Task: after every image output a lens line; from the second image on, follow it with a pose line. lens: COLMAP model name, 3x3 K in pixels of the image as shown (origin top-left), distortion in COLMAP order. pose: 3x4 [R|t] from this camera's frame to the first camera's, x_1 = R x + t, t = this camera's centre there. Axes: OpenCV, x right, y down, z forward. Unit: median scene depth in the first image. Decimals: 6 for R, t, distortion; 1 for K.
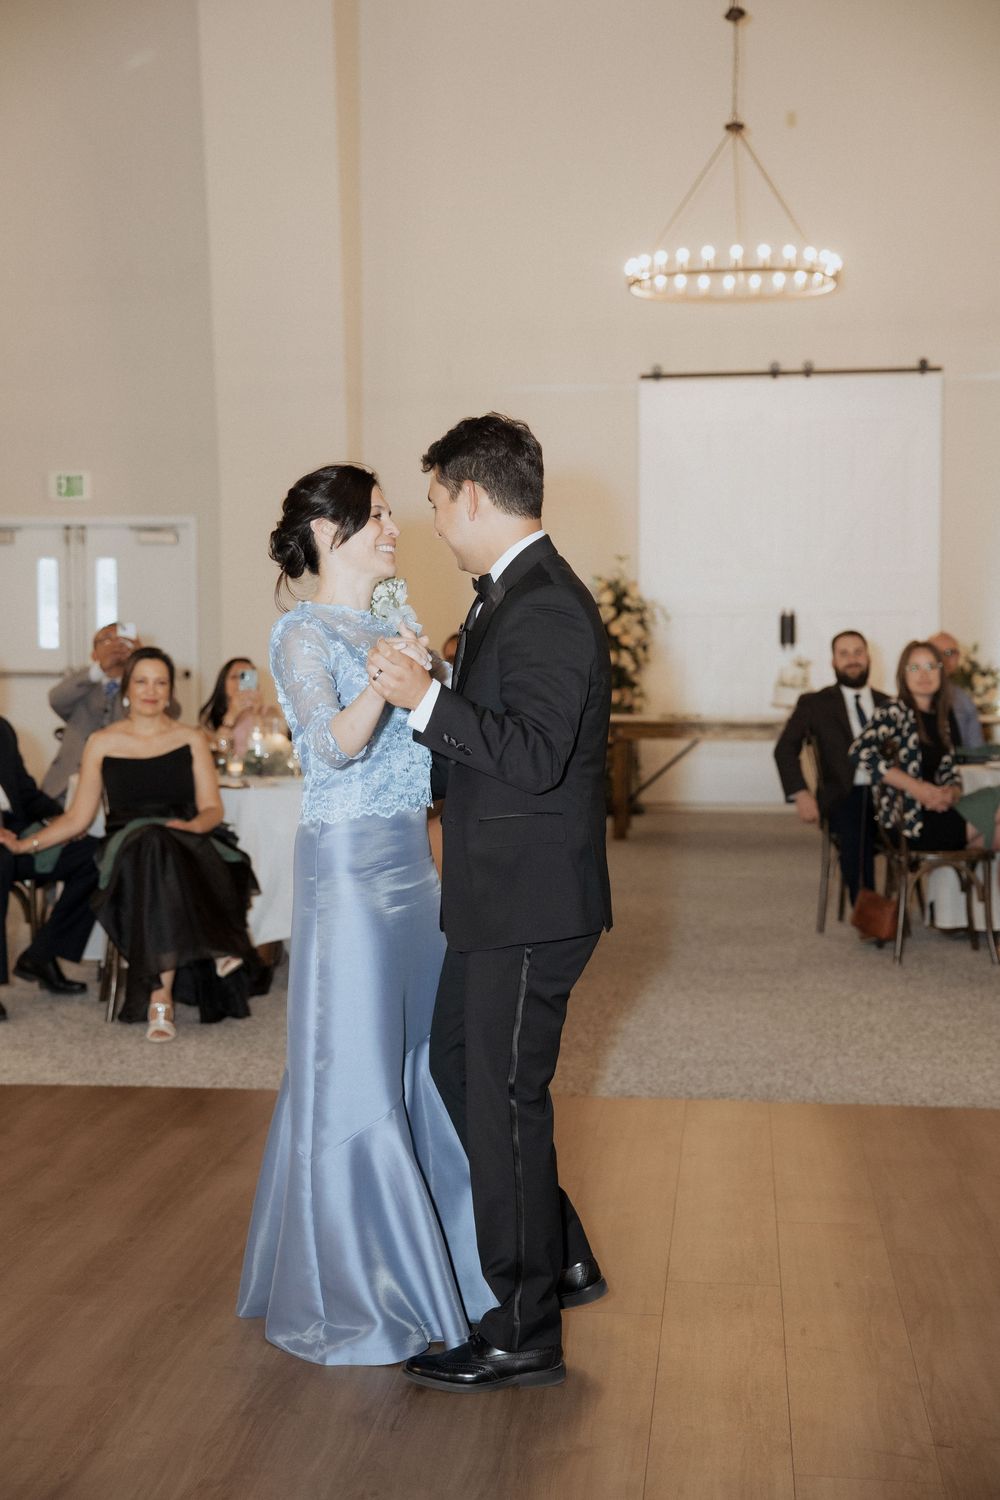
lens RADIAL K [[2206.4, 0, 500.0], [0, 2206.4, 750.0], [0, 0, 1]] dist [0.163709, -1.452250]
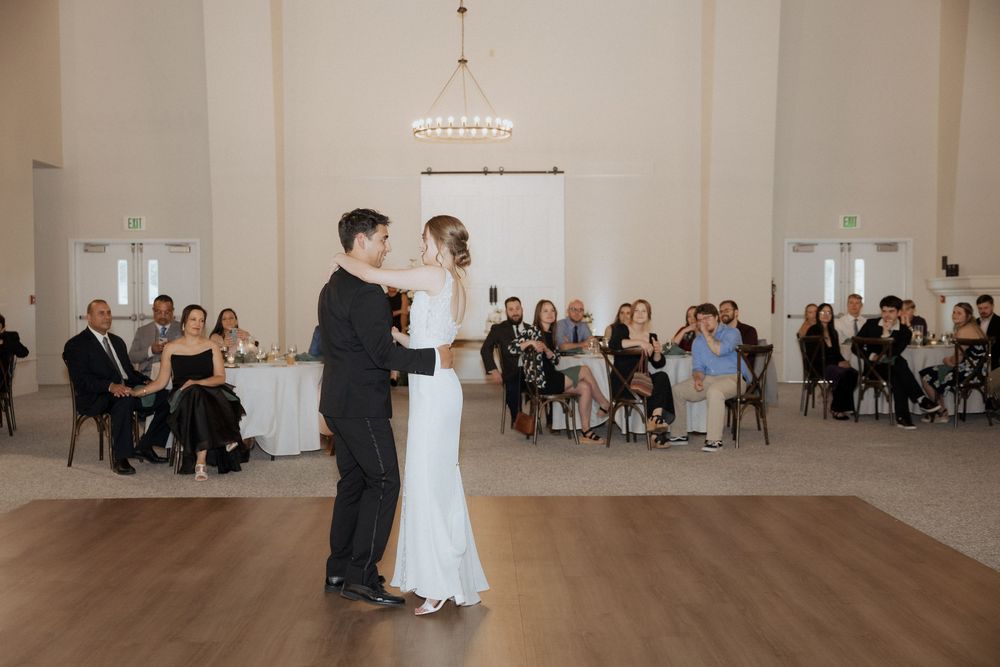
lens RADIAL K [[1196.9, 0, 500.0], [0, 1196.9, 333.5], [0, 0, 1]] dist [0.000791, 0.002218]
pose [[0.992416, -0.004292, 0.122852, -0.002580], [0.007062, 0.999730, -0.022125, 0.010557], [-0.122723, 0.022825, 0.992178, -0.190585]]
